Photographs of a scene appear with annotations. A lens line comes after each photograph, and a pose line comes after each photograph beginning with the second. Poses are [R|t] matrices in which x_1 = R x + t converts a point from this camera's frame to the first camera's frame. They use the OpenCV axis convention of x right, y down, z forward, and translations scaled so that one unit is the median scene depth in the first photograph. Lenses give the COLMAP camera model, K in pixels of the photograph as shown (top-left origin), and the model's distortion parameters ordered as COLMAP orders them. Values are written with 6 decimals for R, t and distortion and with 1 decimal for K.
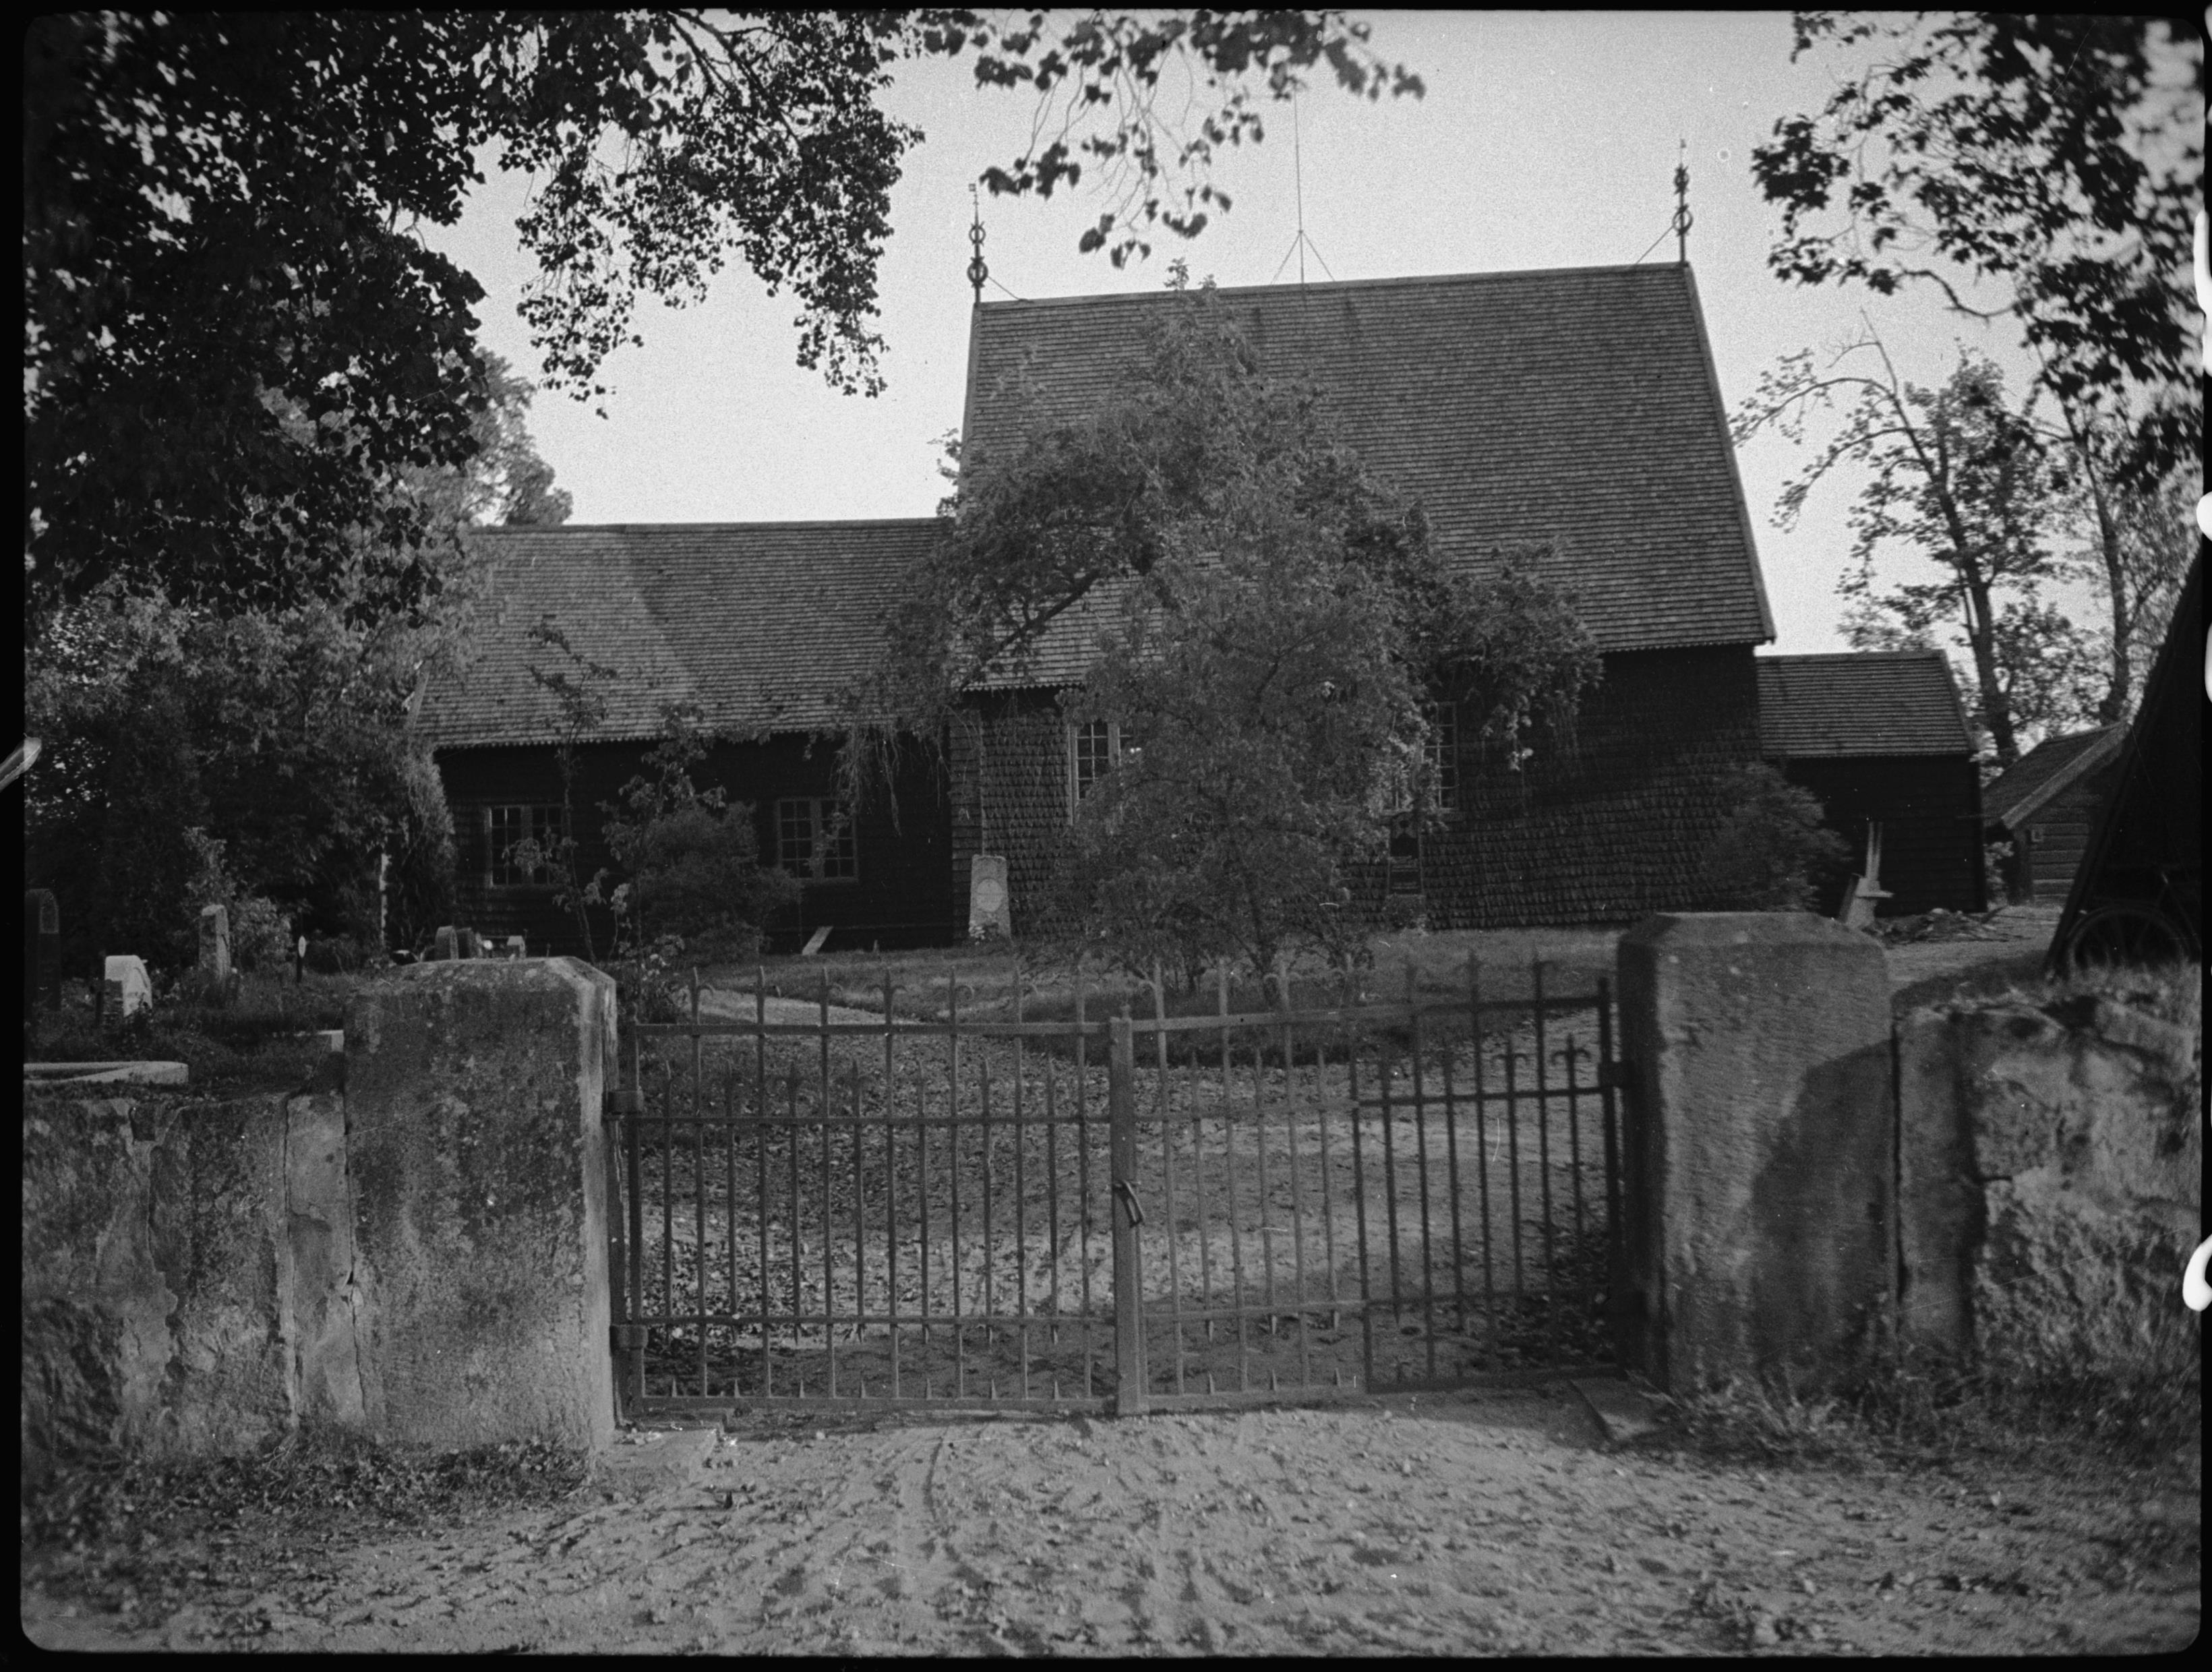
lens RADIAL K [[2606.0, 0, 1105.9], [0, 2606.0, 812.5], [0, 0, 1]] dist [-0.009321, -0.021320]
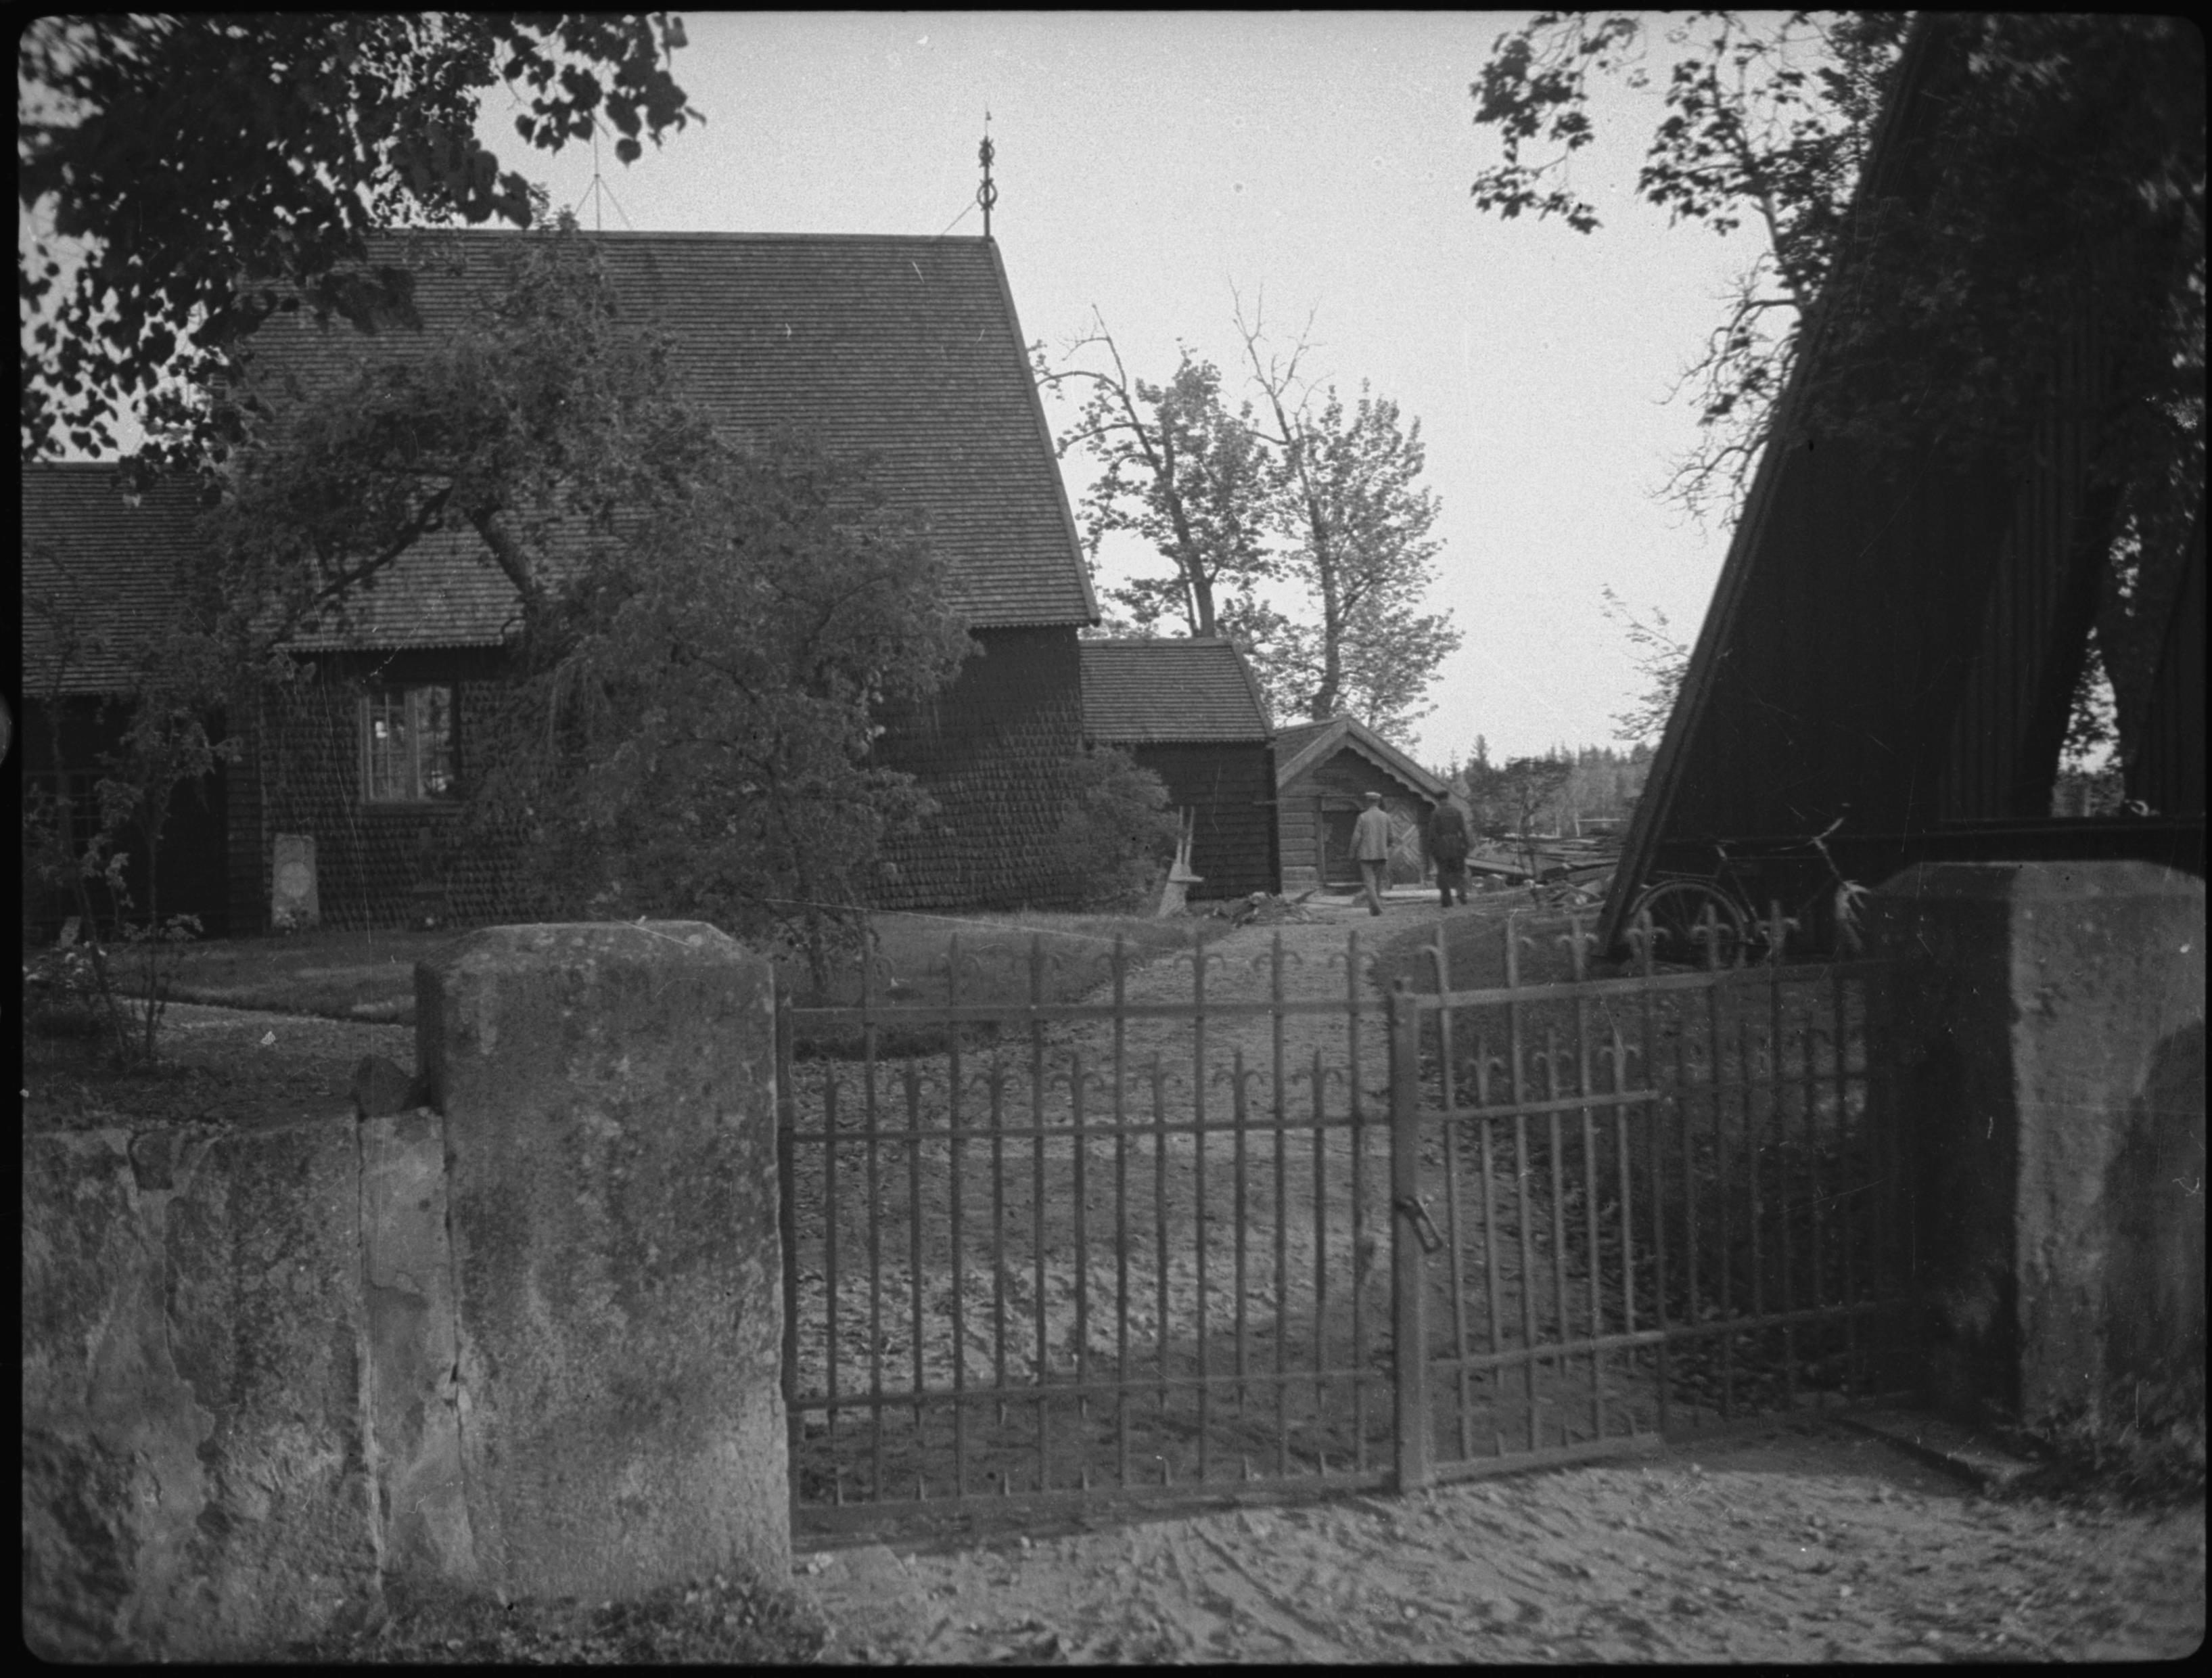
lens RADIAL K [[2667.8, 0, 1106.0], [0, 2667.8, 839.0], [0, 0, 1]] dist [0.007628, -0.021186]
pose [[0.958278, 0.003231, 0.285820, -0.314883], [-0.007558, 0.999873, 0.014036, 0.021229], [-0.285738, -0.015611, 0.958181, 0.245457]]
